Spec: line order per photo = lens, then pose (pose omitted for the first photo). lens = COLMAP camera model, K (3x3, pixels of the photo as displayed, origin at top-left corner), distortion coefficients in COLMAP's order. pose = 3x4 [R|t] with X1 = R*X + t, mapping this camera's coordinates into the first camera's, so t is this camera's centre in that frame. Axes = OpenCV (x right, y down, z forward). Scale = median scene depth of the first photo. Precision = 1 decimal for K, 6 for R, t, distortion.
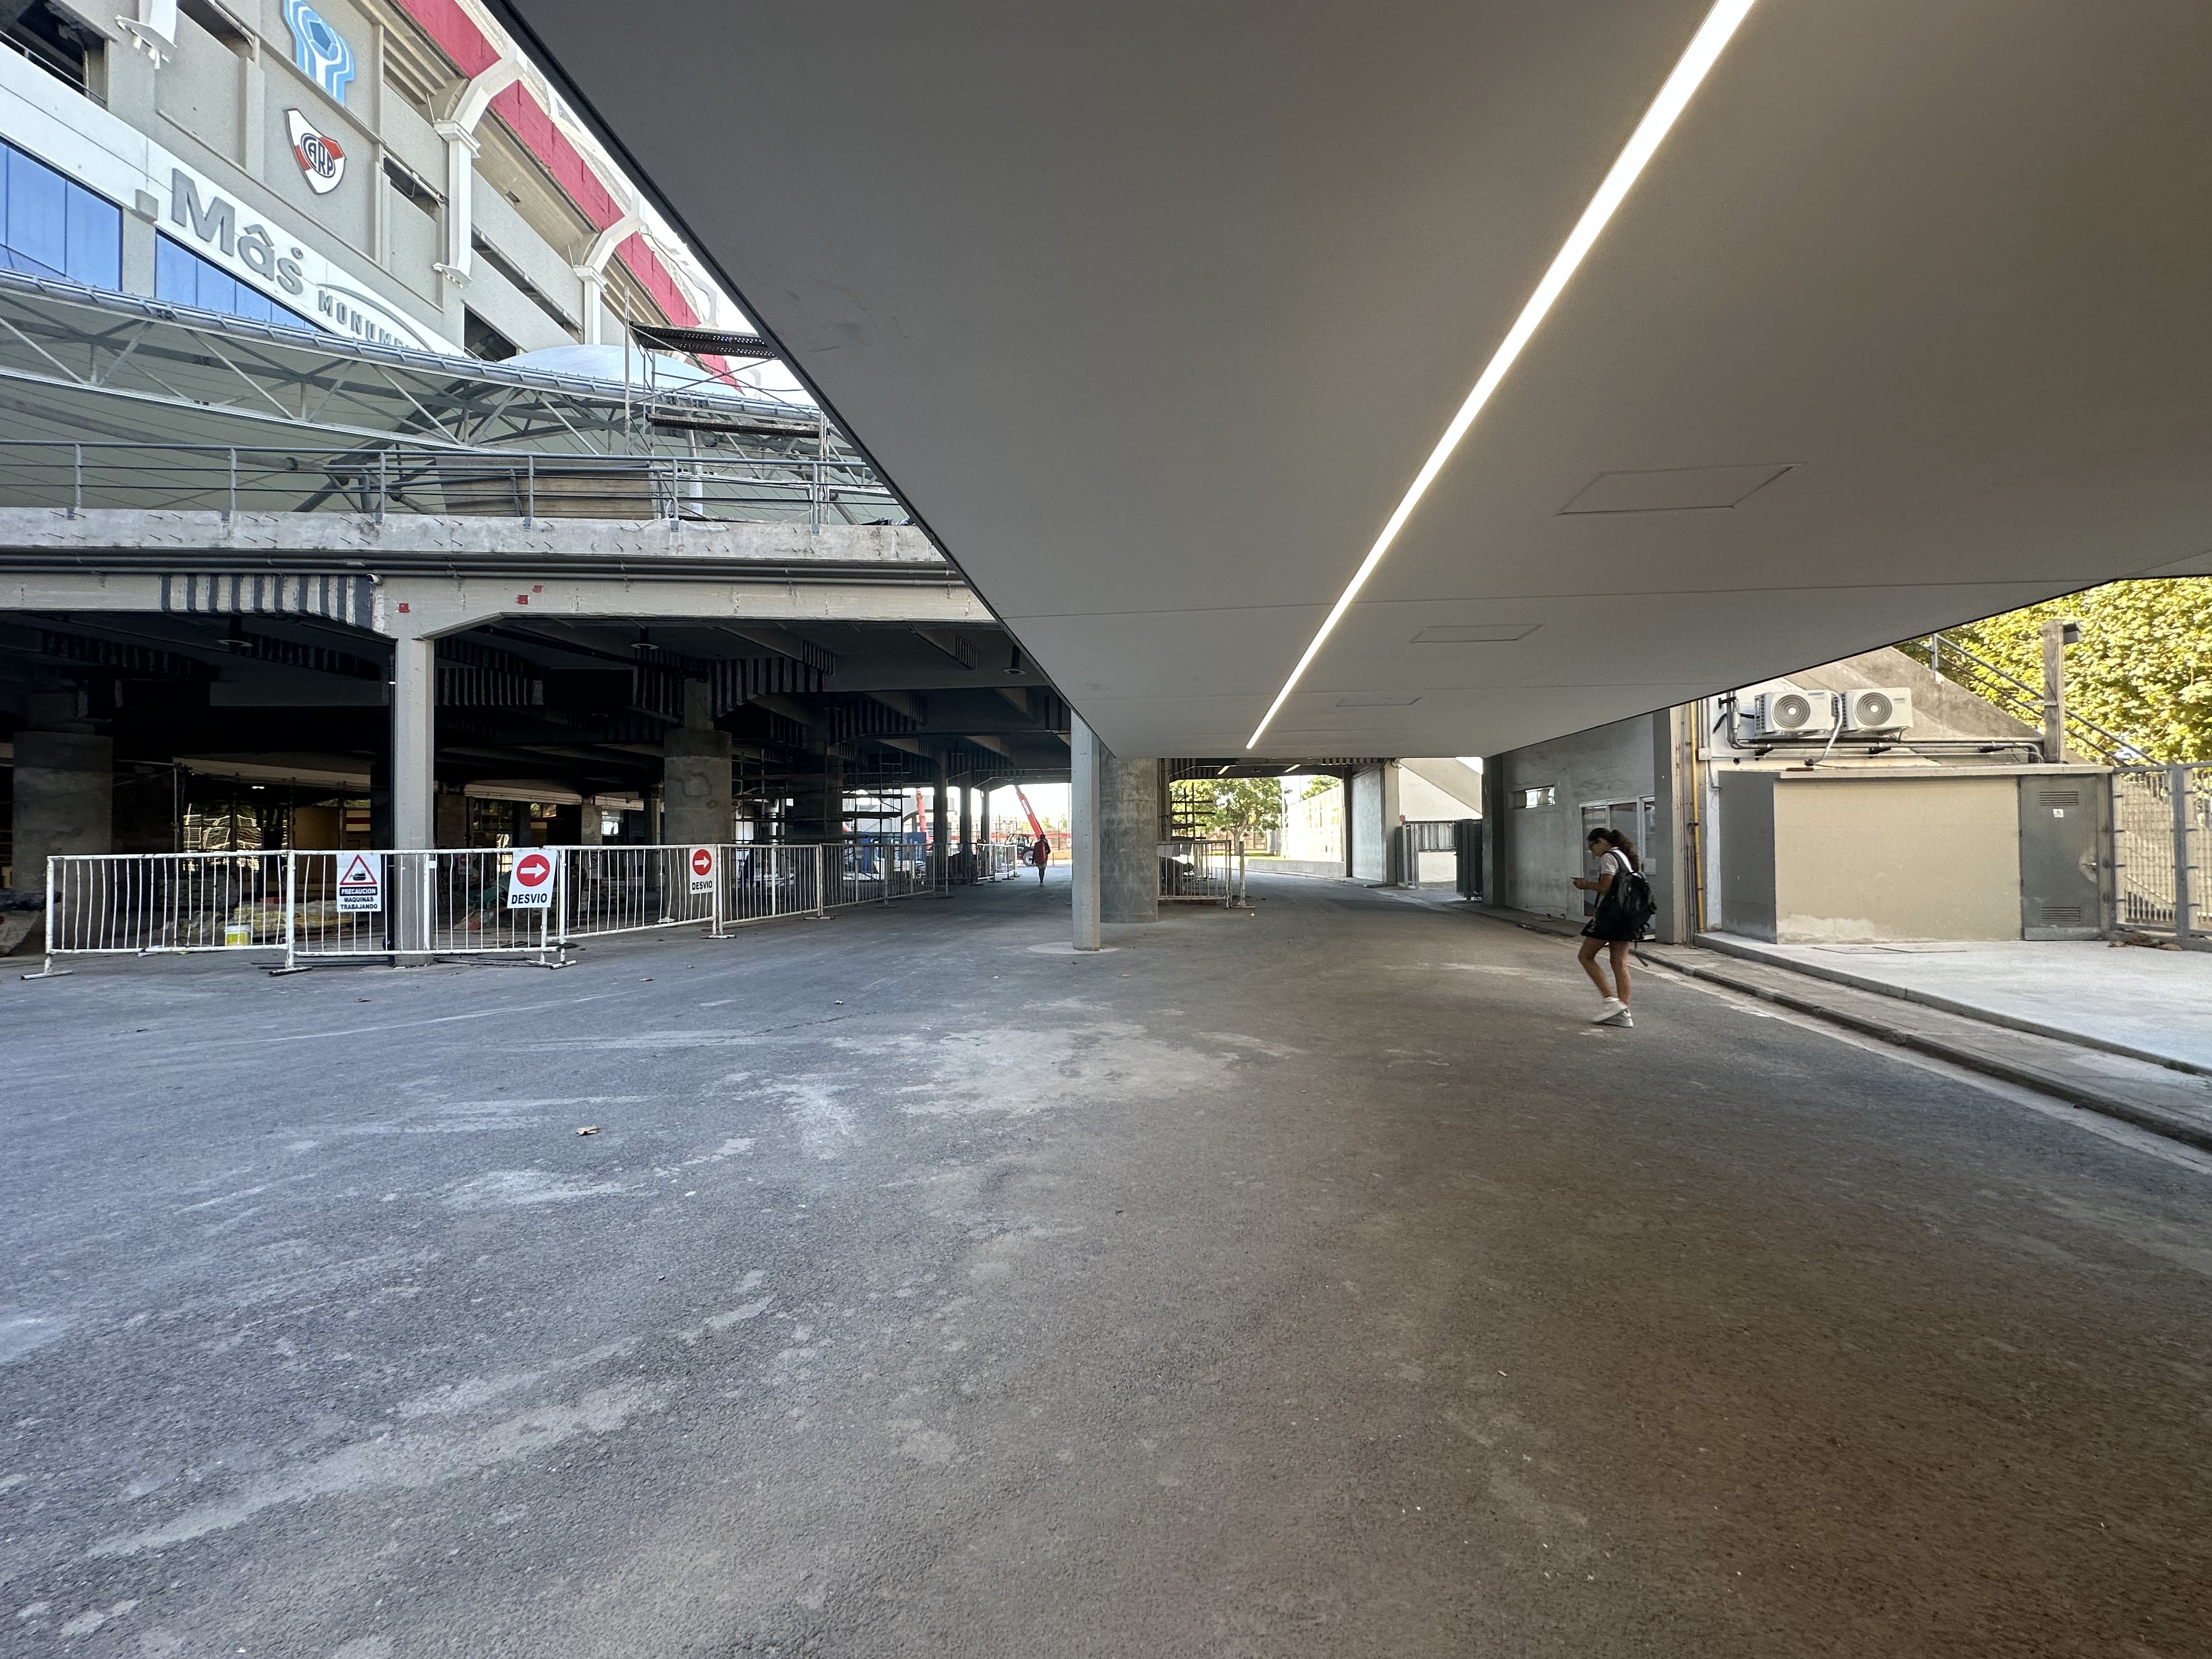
lens RADIAL K [[886.3, 0, 1106.9], [0, 886.3, 838.1], [0, 0, 1]] dist [-0.002364, 0.000470]
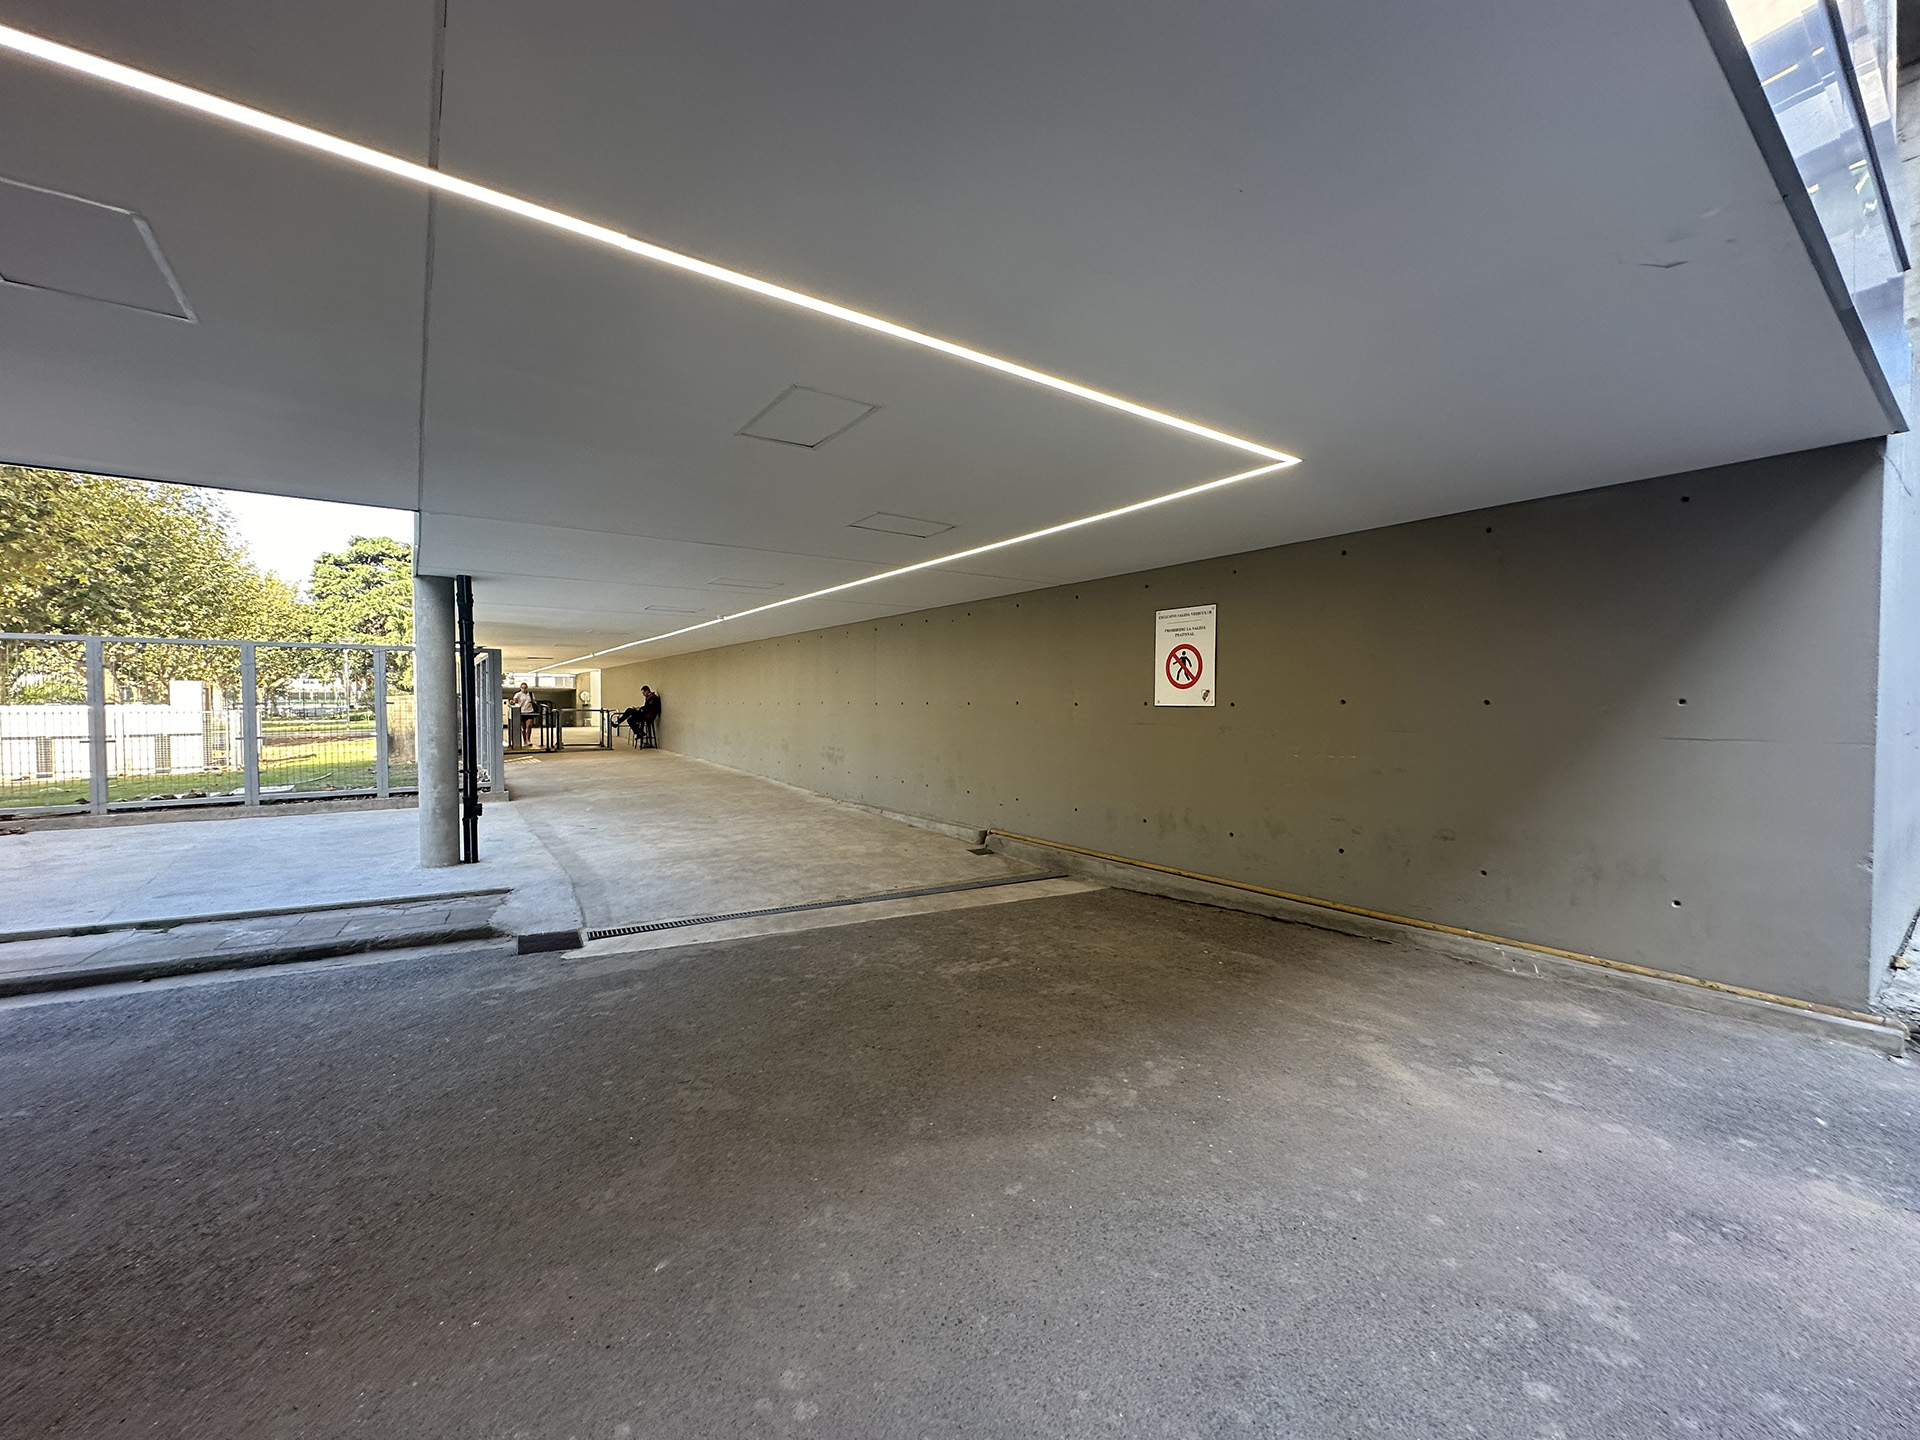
lens RADIAL K [[769.3, 0, 961.6], [0, 769.3, 715.6], [0, 0, 1]] dist [-0.002364, 0.000470]
pose [[-0.659209, -0.001239, 0.751958, -0.174615], [0.002413, 0.999990, 0.003763, 0.003464], [-0.751956, 0.004295, -0.659200, 0.935175]]
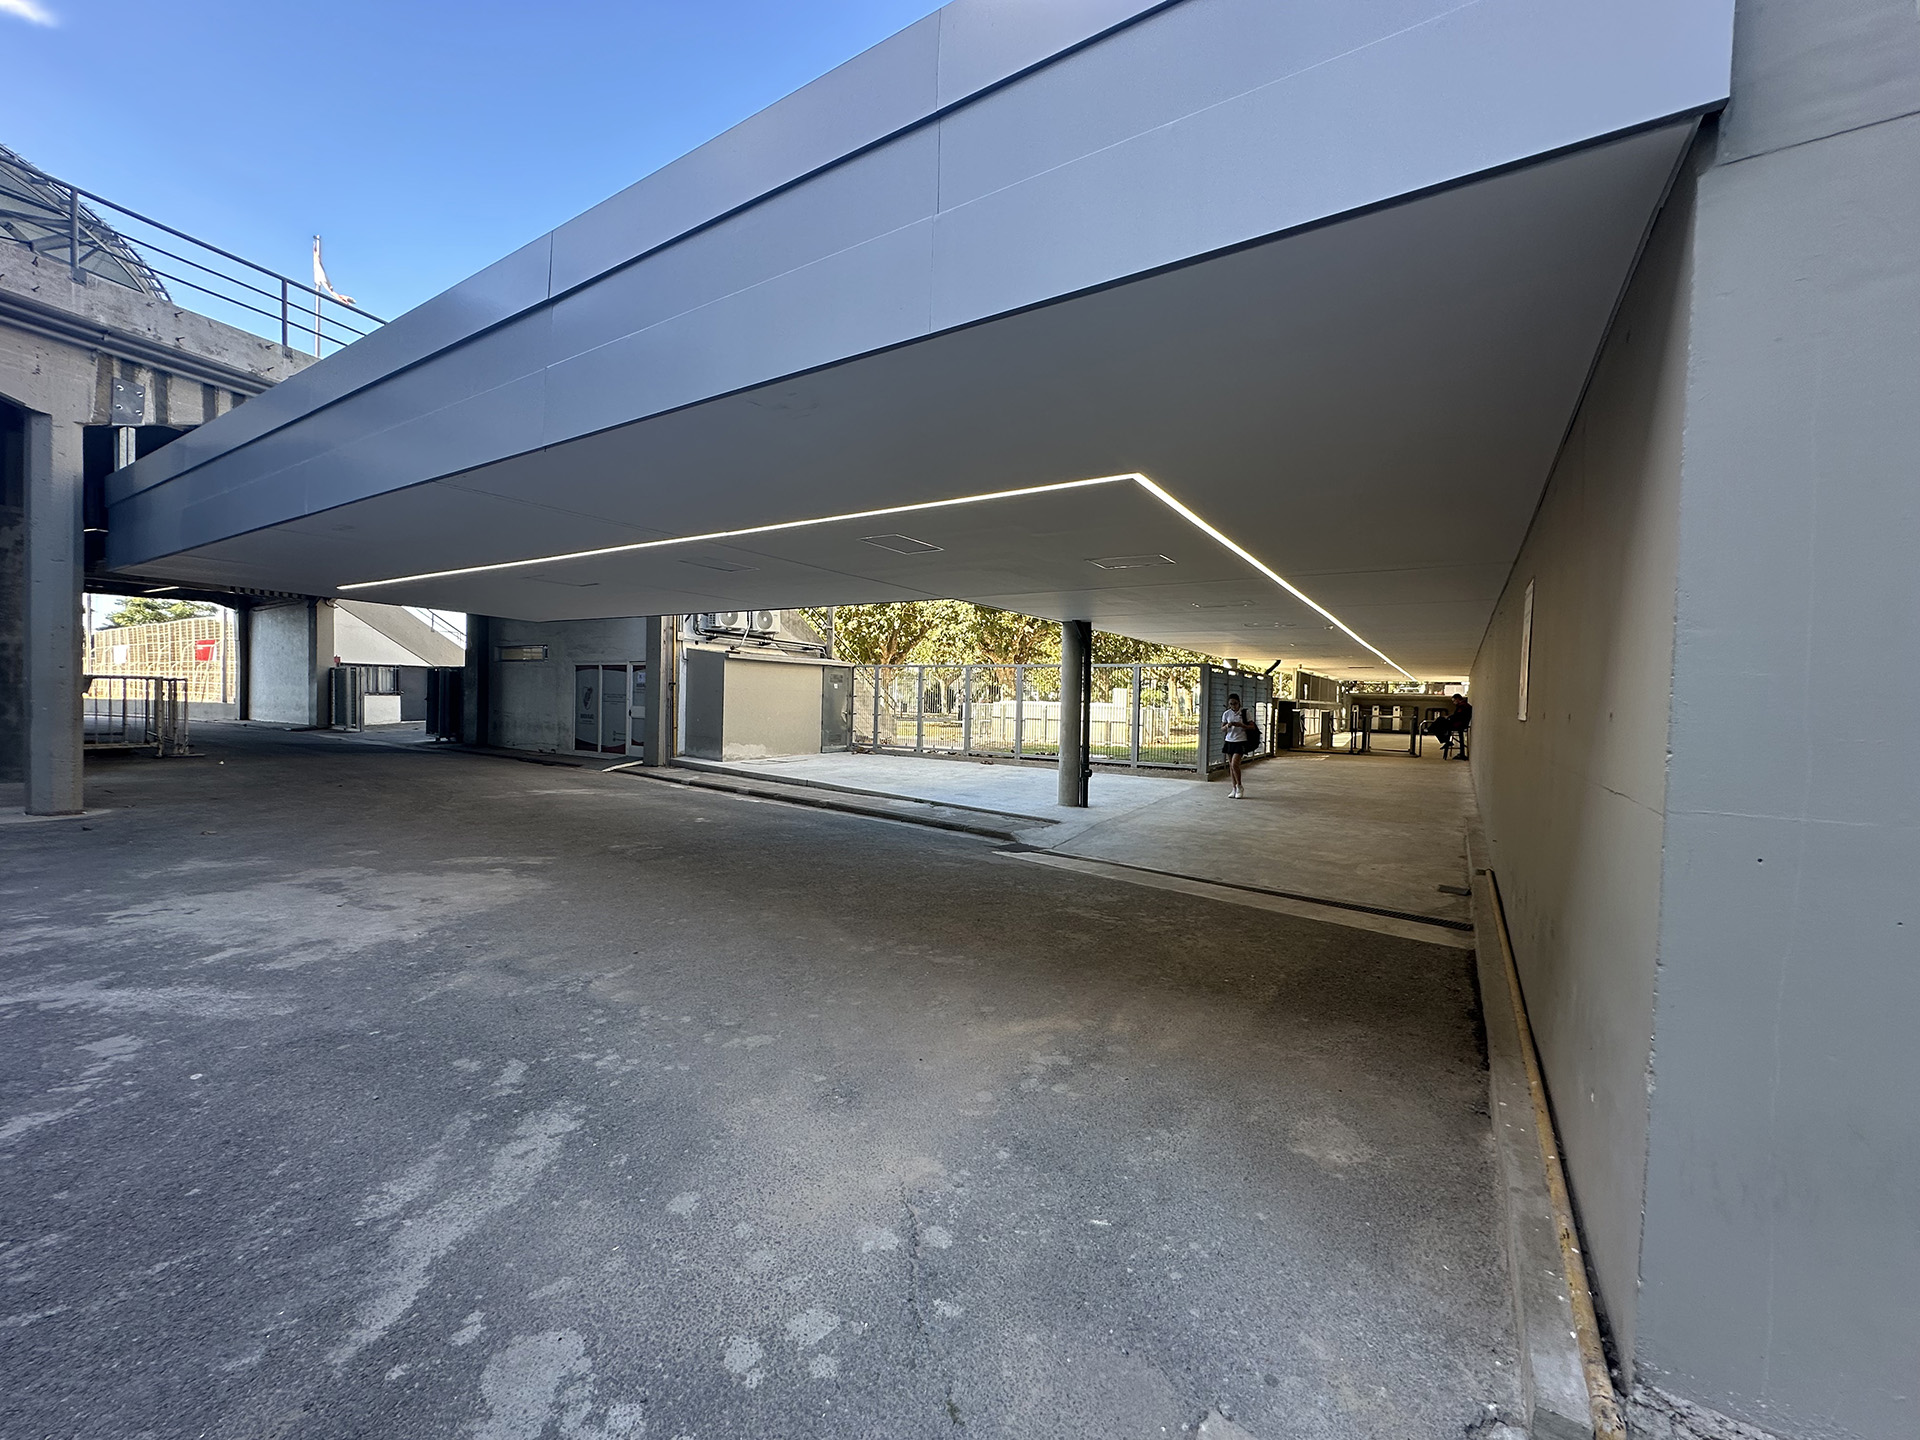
lens RADIAL K [[769.3, 0, 959.6], [0, 769.3, 721.1], [0, 0, 1]] dist [-0.002364, 0.000470]
pose [[0.460248, -0.003658, 0.887783, -0.607564], [-0.037469, 0.999020, 0.023541, -0.003271], [-0.886999, -0.044099, 0.459660, -0.018763]]
